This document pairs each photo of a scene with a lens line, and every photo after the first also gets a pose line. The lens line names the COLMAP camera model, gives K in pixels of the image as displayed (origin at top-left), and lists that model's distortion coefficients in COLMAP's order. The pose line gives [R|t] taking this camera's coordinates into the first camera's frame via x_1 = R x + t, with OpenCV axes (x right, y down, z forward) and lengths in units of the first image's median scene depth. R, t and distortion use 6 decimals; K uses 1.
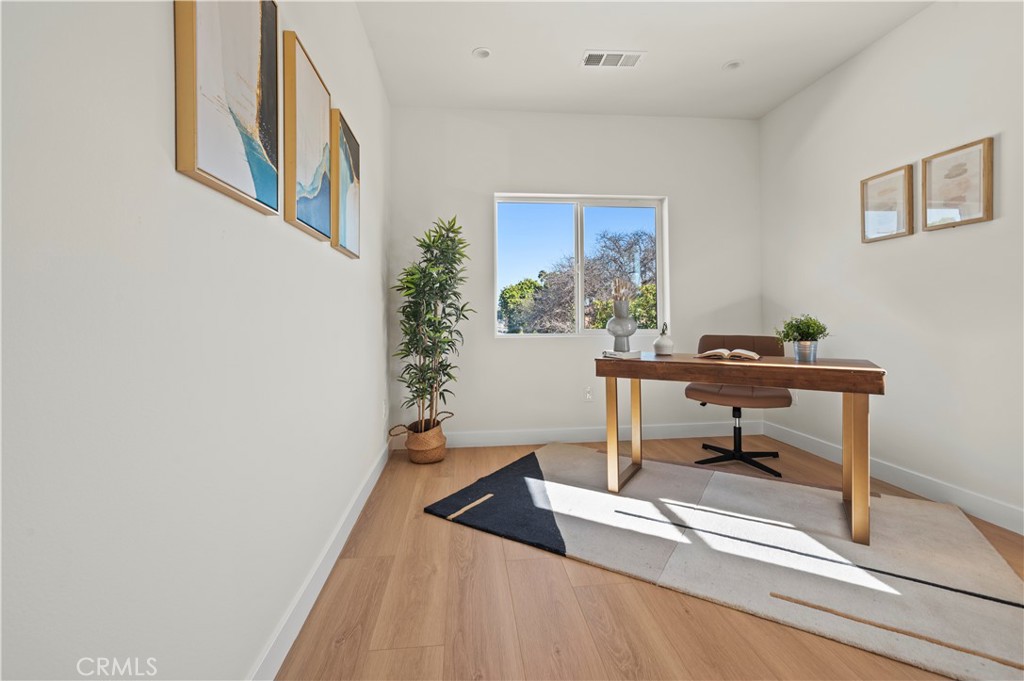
lens RADIAL K [[457.1, 0, 523.6], [0, 457.1, 316.2], [0, 0, 1]] dist [-0.011806, 0.007728]
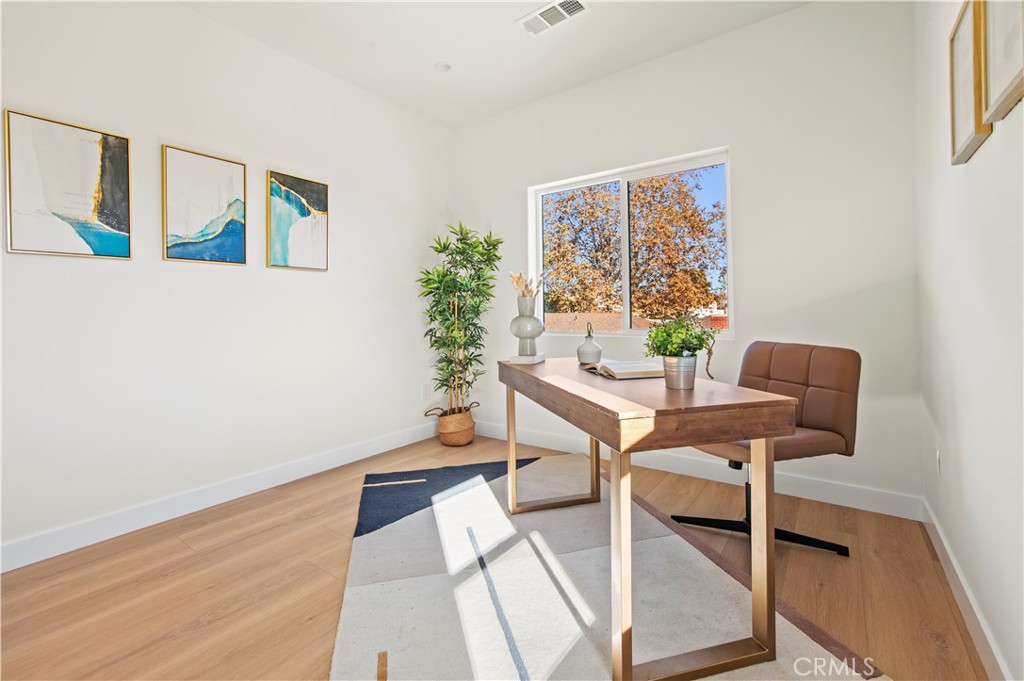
lens RADIAL K [[457.1, 0, 512.1], [0, 457.1, 314.2], [0, 0, 1]] dist [-0.011806, 0.007728]
pose [[0.730333, 0.000080, -0.683091, 0.829427], [0.007868, 0.999933, 0.008528, -0.010262], [0.683046, -0.011603, 0.730284, 0.358643]]
